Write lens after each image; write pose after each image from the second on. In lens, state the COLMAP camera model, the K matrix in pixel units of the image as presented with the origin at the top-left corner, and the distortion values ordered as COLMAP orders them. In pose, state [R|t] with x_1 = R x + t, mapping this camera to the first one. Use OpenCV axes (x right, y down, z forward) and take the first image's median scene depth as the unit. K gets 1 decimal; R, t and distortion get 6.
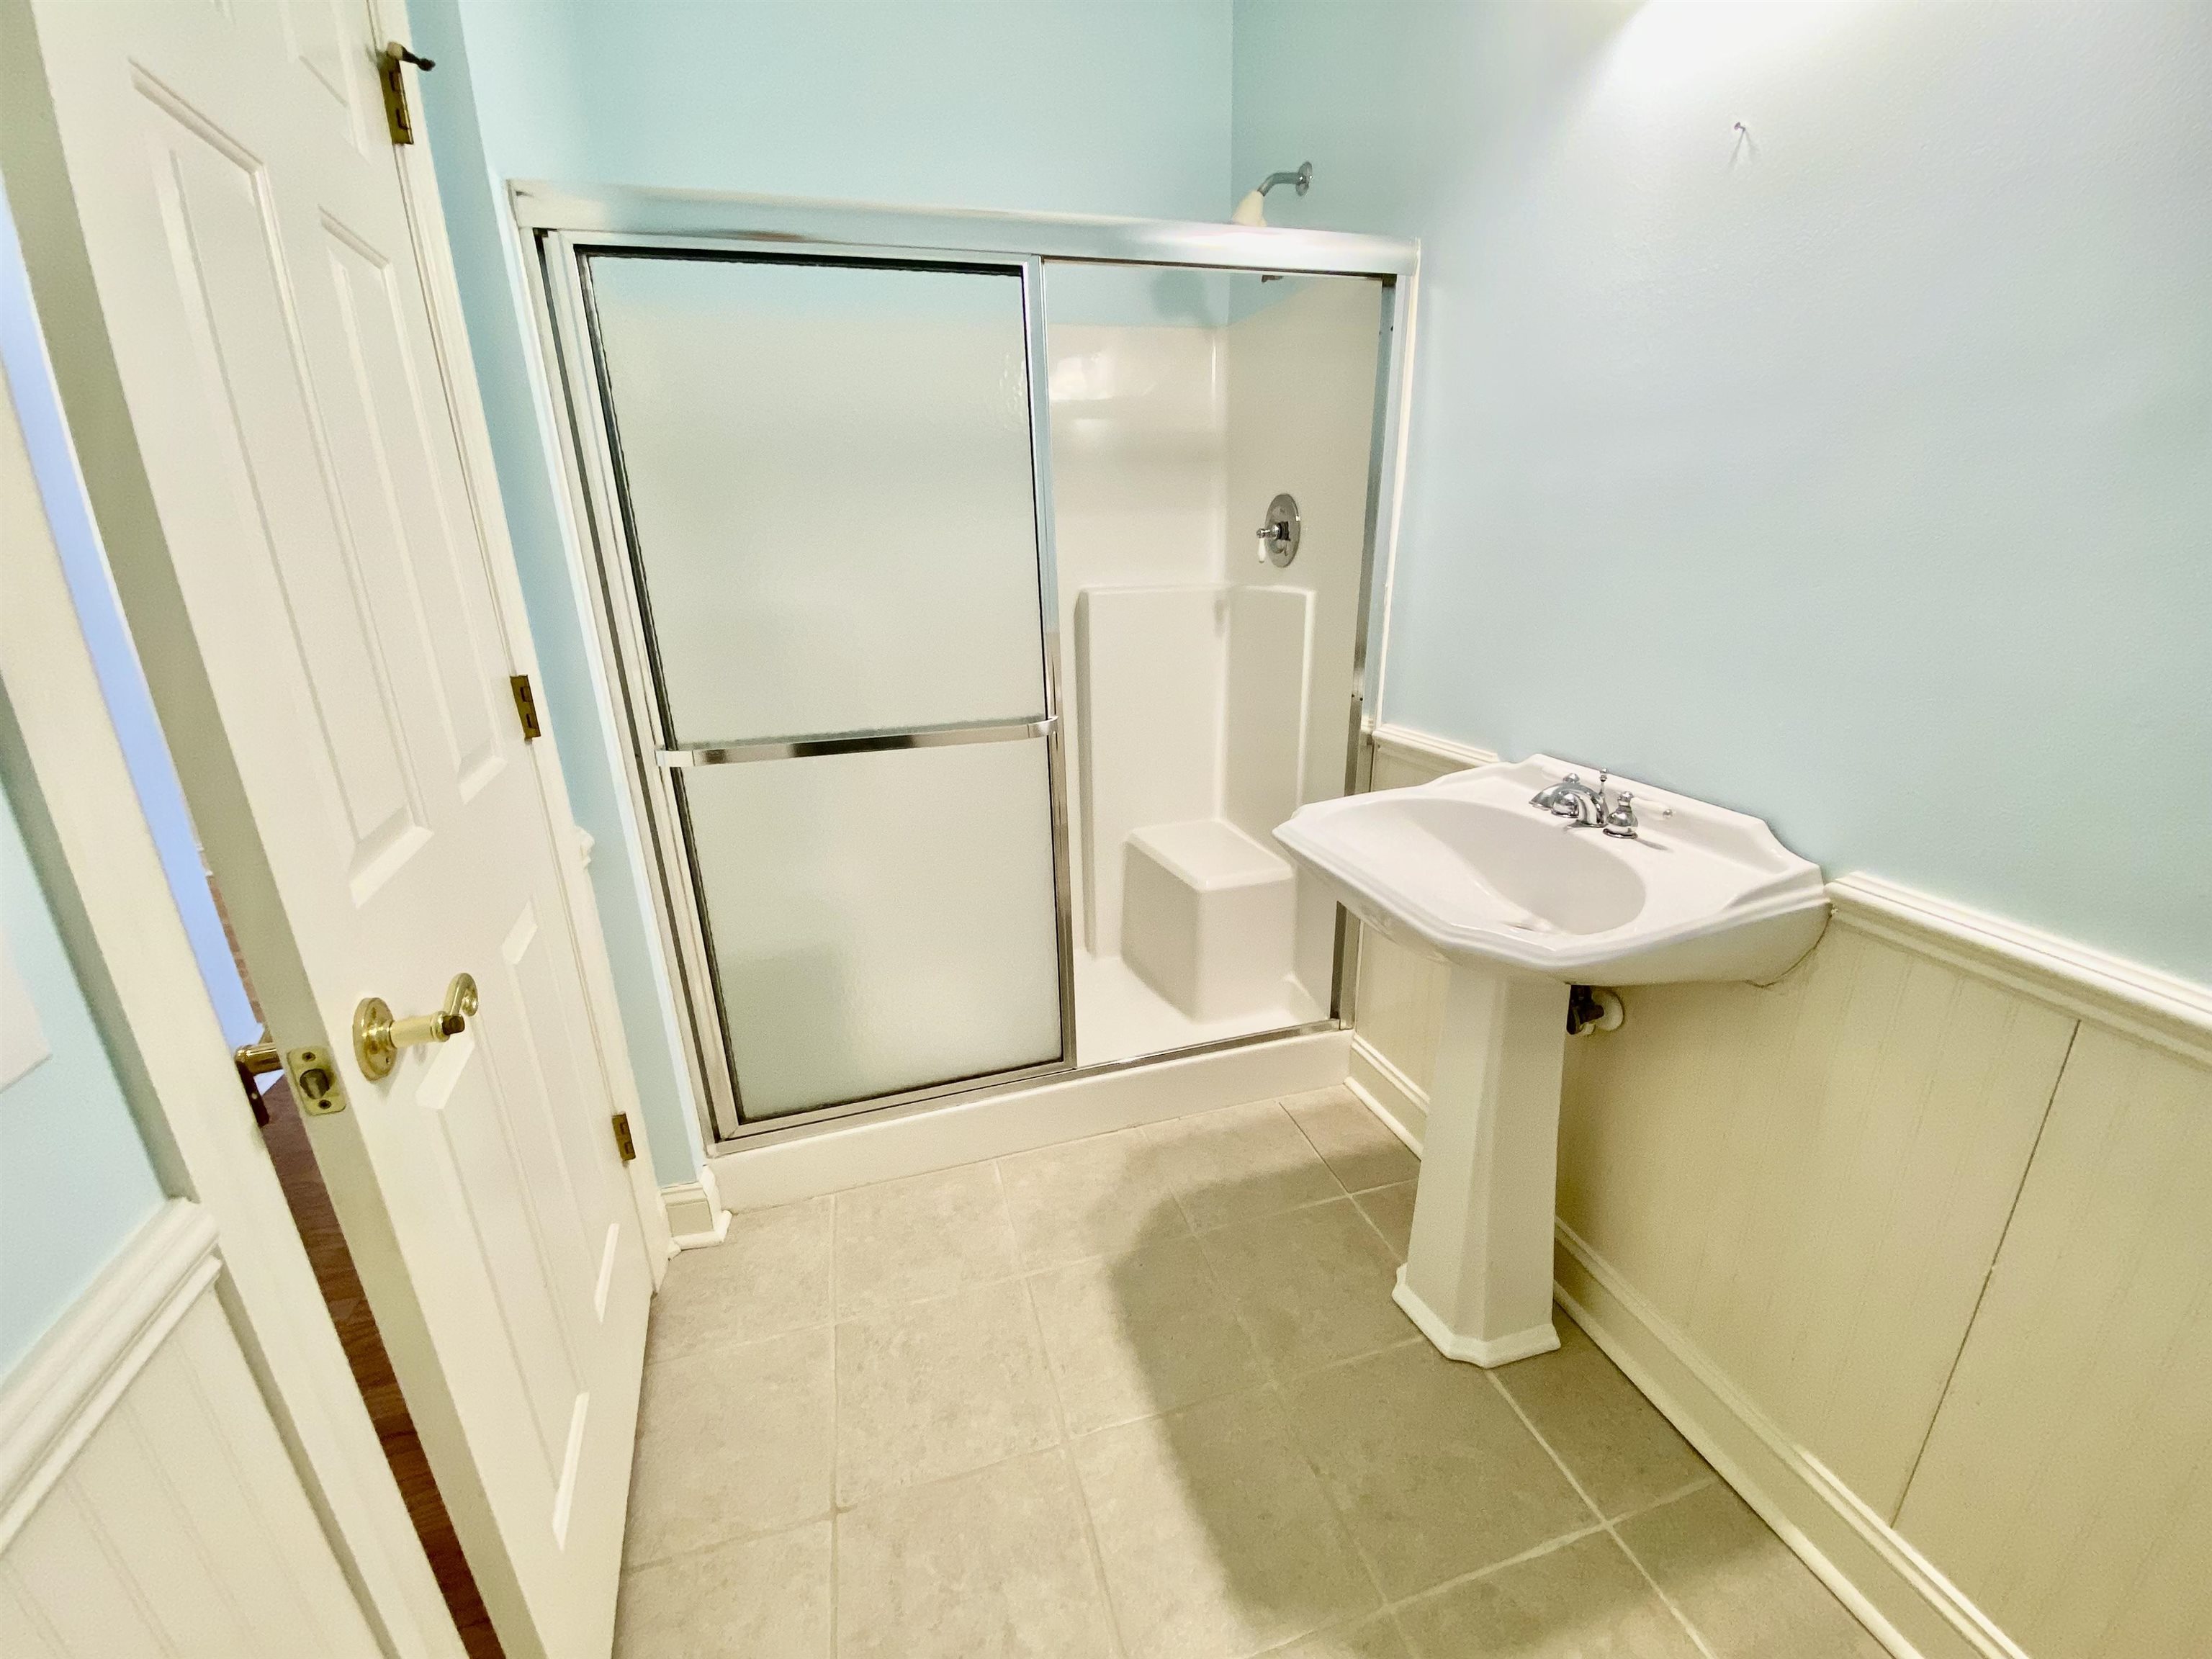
lens RADIAL K [[898.2, 0, 1115.9], [0, 898.2, 834.2], [0, 0, 1]] dist [0.024436, -0.022701]
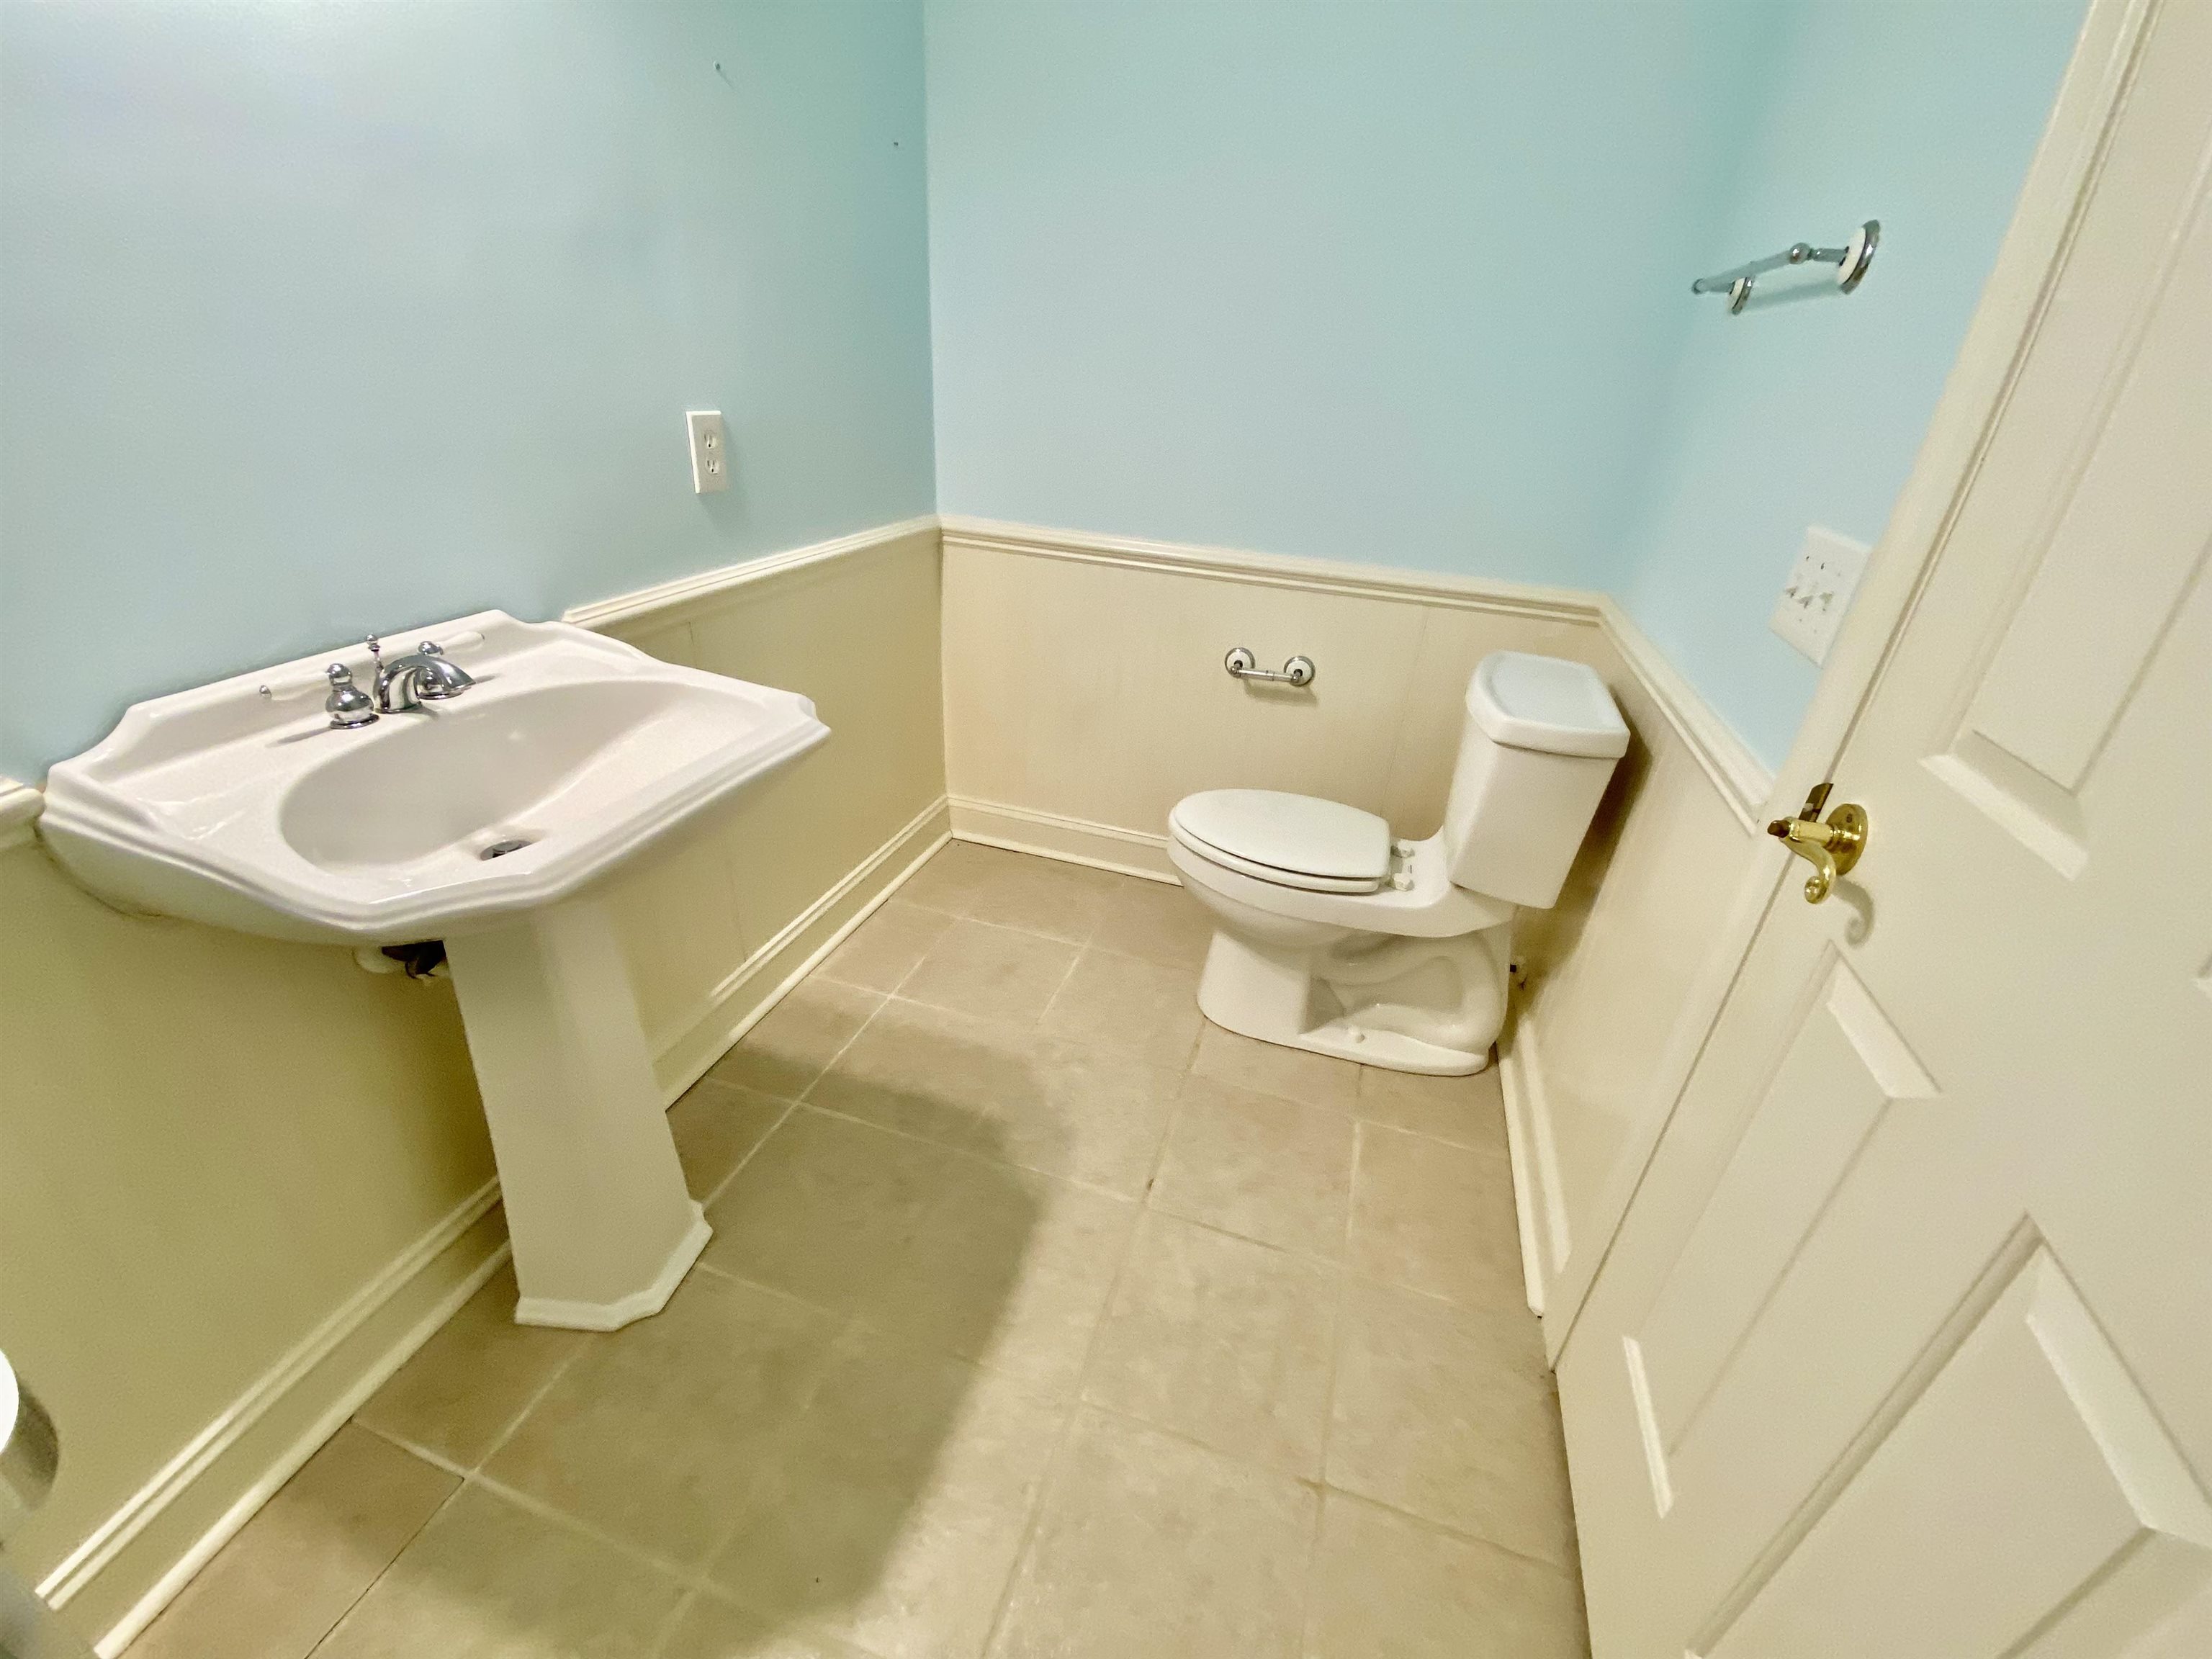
lens RADIAL K [[898.2, 0, 1115.9], [0, 898.2, 834.2], [0, 0, 1]] dist [0.024436, -0.022701]
pose [[-0.830597, -0.286375, 0.477596, -0.383883], [0.137465, 0.725657, 0.674185, -0.376378], [-0.539641, 0.625629, -0.563362, 1.203378]]
